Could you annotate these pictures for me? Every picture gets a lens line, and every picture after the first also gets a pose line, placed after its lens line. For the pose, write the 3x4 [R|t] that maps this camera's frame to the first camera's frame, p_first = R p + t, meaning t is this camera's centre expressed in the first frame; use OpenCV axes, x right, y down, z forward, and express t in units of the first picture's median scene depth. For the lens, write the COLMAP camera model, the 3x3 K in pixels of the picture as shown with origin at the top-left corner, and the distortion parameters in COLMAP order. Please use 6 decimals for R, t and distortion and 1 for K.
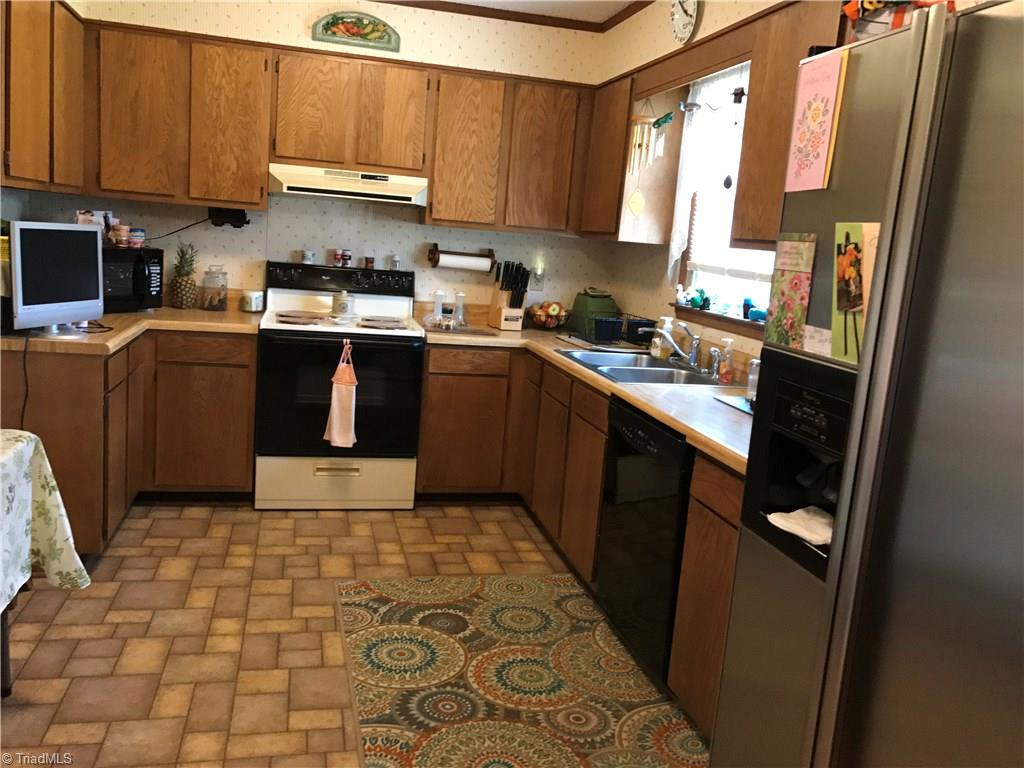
lens RADIAL K [[840.0, 0, 511.3], [0, 840.0, 372.6], [0, 0, 1]] dist [0.005194, 0.001390]
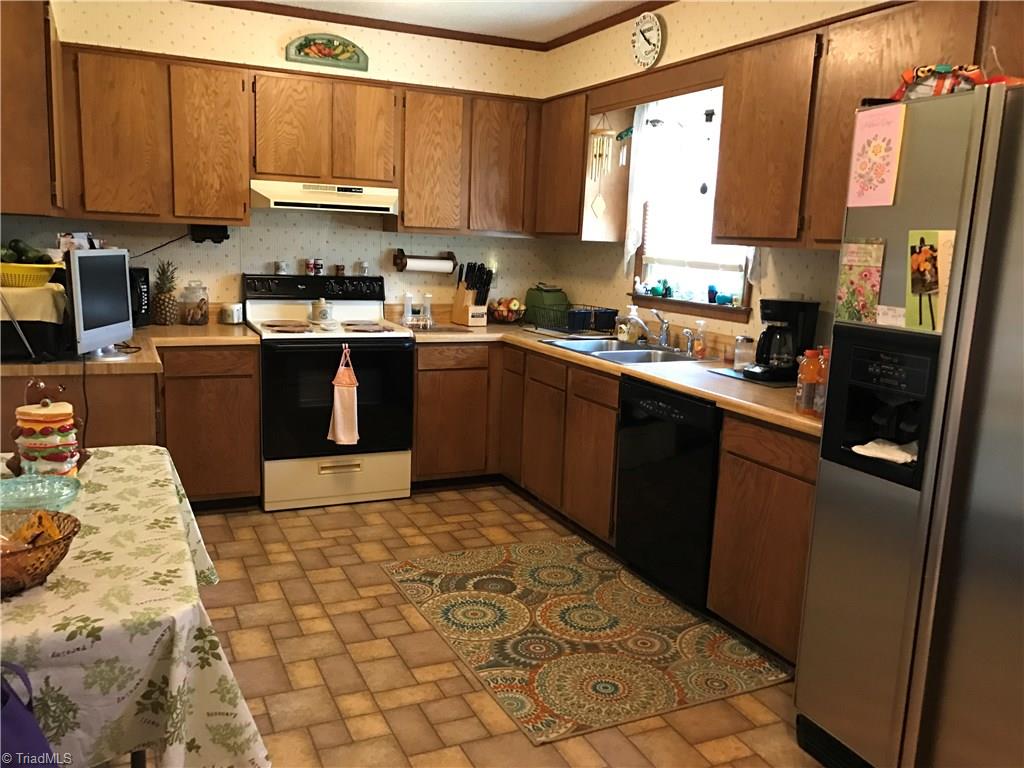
lens RADIAL K [[838.8, 0, 512.0], [0, 838.8, 384.0], [0, 0, 1]] dist [0.006341, -0.004849]
pose [[0.978490, -0.076343, 0.191650, -0.195144], [0.072066, 0.996972, 0.029200, -0.004589], [-0.193299, -0.014760, 0.981029, -0.086913]]
